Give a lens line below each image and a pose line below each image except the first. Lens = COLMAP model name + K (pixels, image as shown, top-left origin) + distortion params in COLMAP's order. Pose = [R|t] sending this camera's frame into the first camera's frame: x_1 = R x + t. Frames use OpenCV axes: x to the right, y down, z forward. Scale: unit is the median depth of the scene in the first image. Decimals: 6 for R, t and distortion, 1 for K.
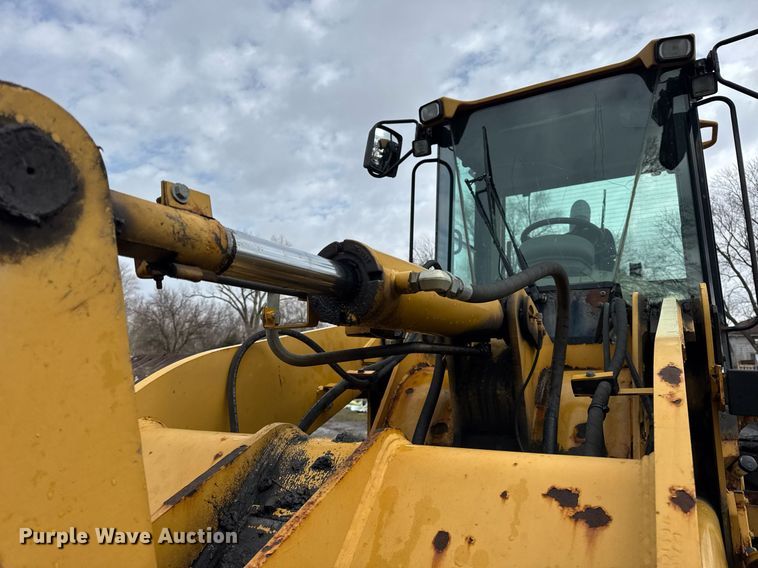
lens RADIAL K [[548.4, 0, 379.0], [0, 548.4, 284.0], [0, 0, 1]] dist [0.045171, -0.002315]
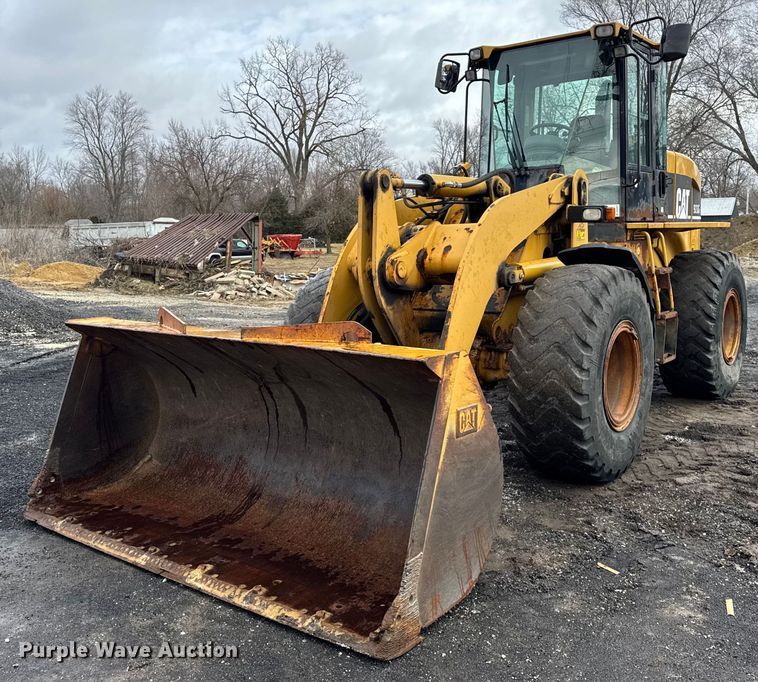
lens RADIAL K [[749.5, 0, 379.4], [0, 749.5, 319.8], [0, 0, 1]] dist [0.098823, -0.194824]
pose [[0.992649, -0.003506, -0.120978, 0.073140], [0.035594, 0.963832, 0.264121, -0.145100], [0.115677, -0.266486, 0.956872, -1.260205]]
